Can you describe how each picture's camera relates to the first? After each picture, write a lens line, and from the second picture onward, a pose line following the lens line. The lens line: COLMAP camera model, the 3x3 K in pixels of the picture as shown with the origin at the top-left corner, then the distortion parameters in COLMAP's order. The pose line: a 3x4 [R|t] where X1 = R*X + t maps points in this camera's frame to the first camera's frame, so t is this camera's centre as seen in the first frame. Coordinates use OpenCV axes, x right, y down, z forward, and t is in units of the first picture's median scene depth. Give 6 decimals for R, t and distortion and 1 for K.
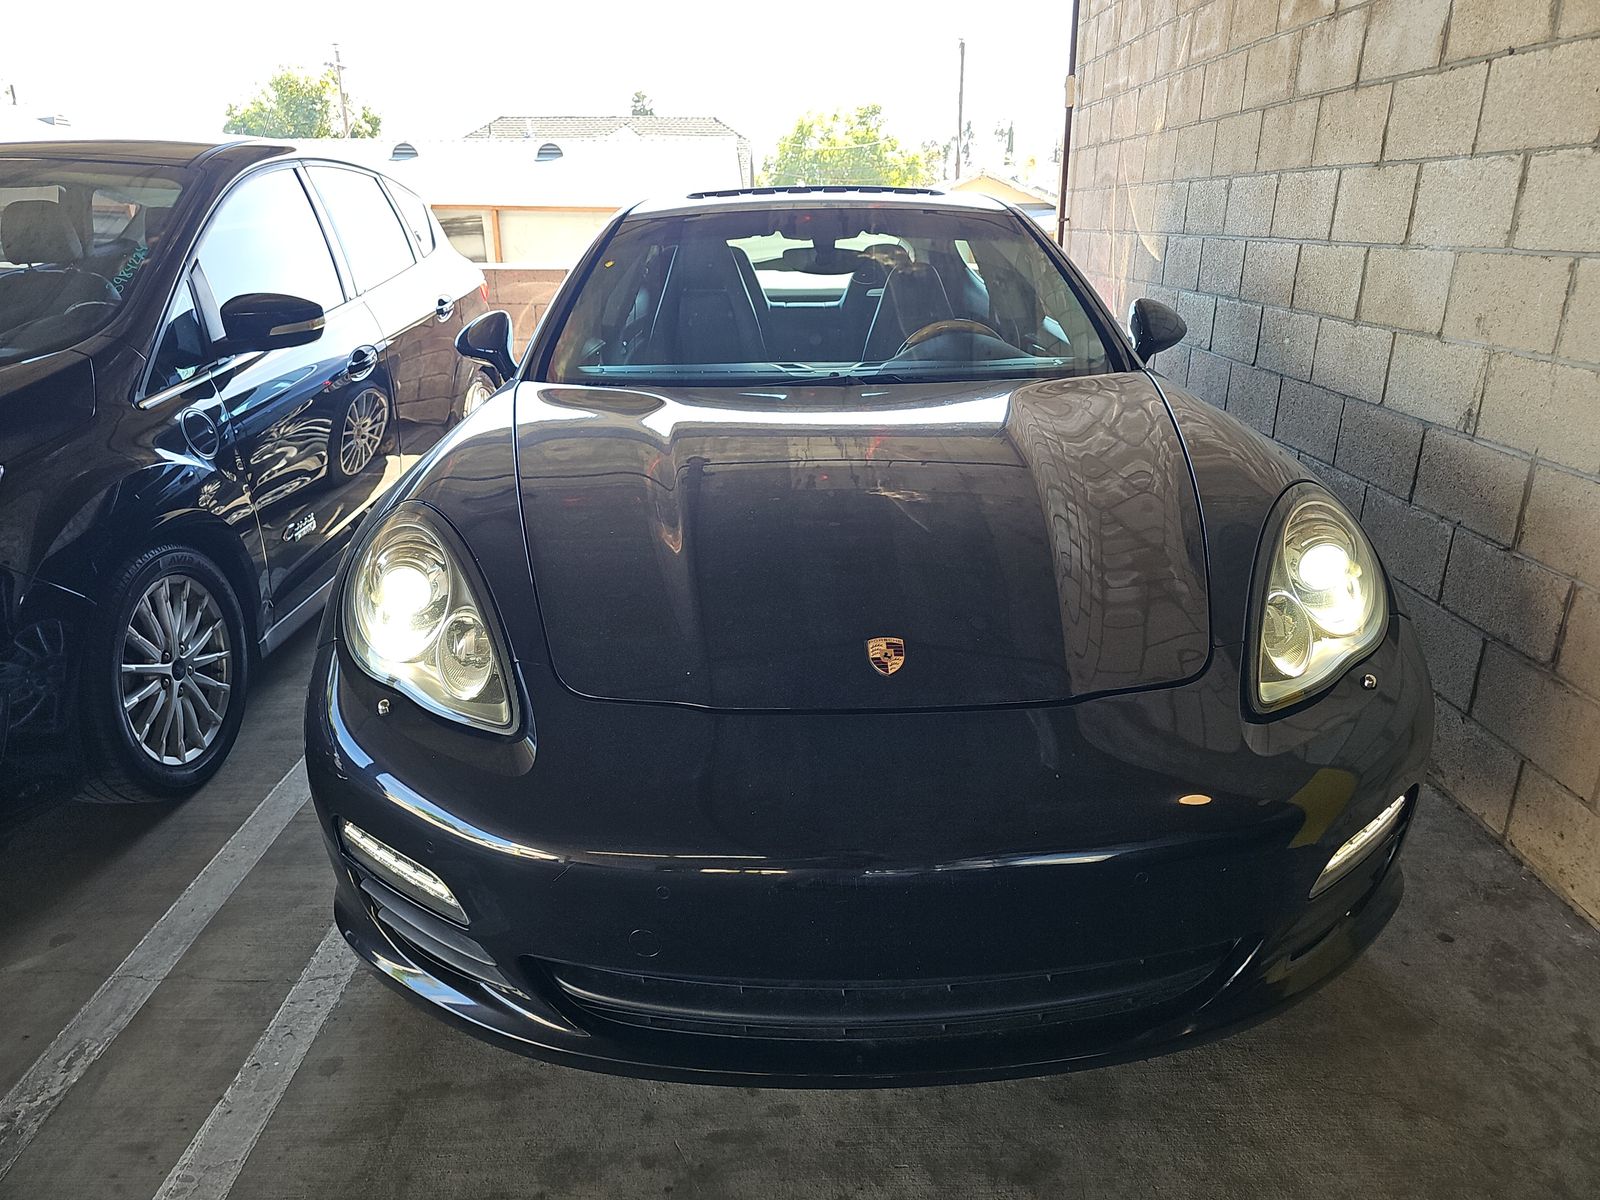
lens RADIAL K [[1045.8, 0, 800.0], [0, 1045.8, 600.0], [0, 0, 1]] dist [0.030541, -0.028428]
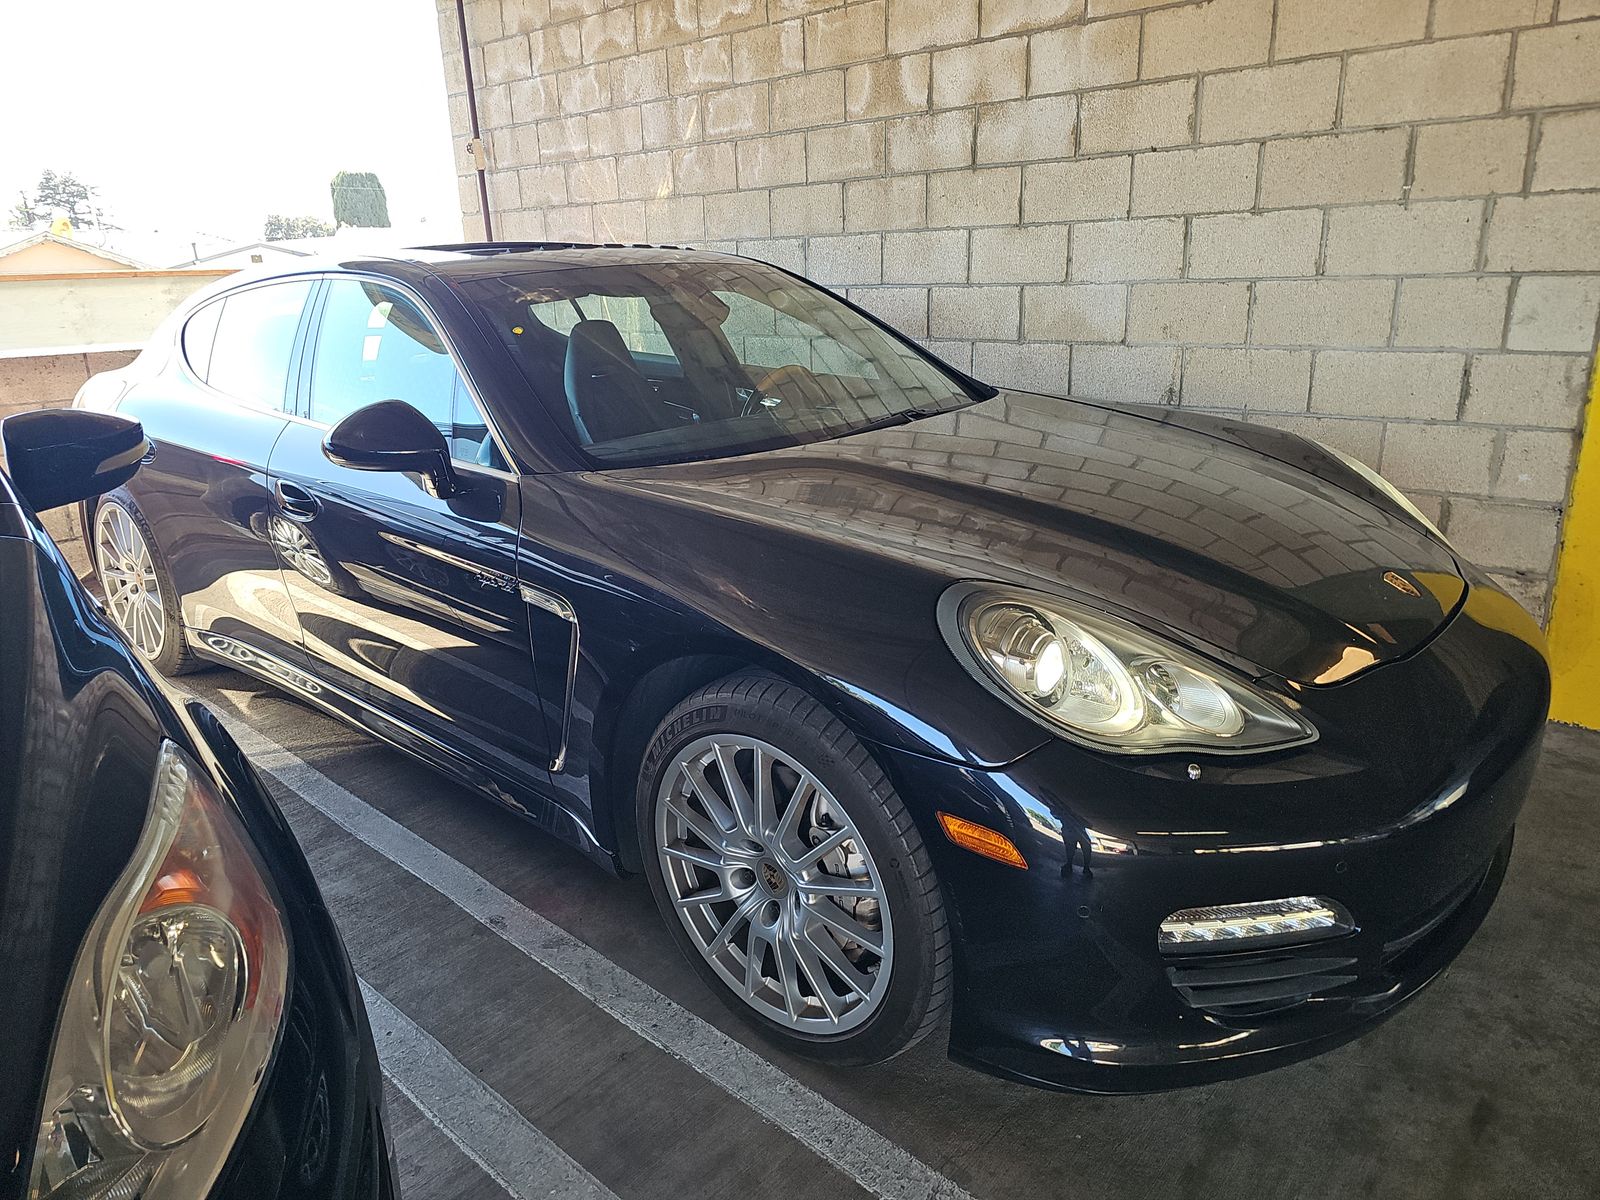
lens RADIAL K [[1045.8, 0, 800.0], [0, 1045.8, 600.0], [0, 0, 1]] dist [0.030541, -0.028428]
pose [[0.667339, -0.237901, 0.705735, -0.750890], [0.279190, 0.958417, 0.059079, -0.119282], [-0.690443, 0.157608, 0.706008, 0.342127]]
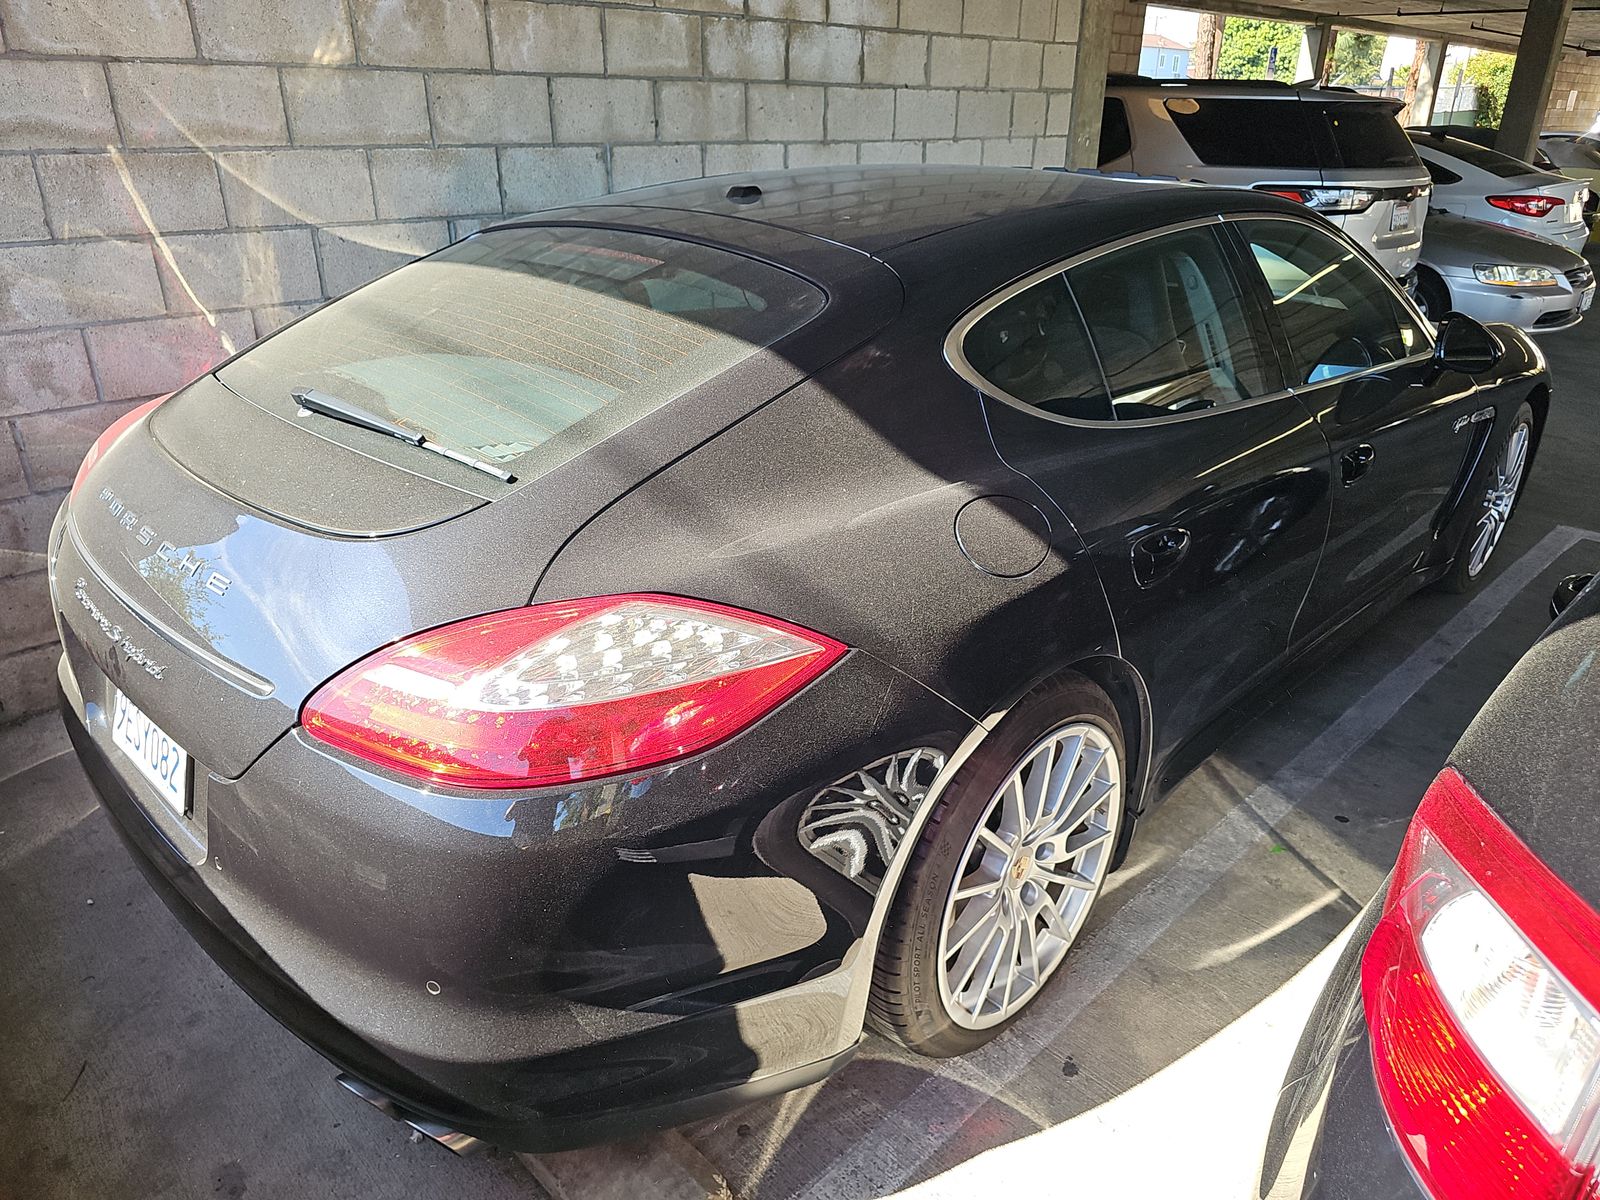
lens RADIAL K [[1045.8, 0, 800.0], [0, 1045.8, 600.0], [0, 0, 1]] dist [0.030541, -0.028428]
pose [[-0.692155, -0.286543, 0.662431, -0.645242], [0.257011, 0.759798, 0.597204, -0.877516], [-0.674438, 0.583609, -0.452253, 2.224939]]
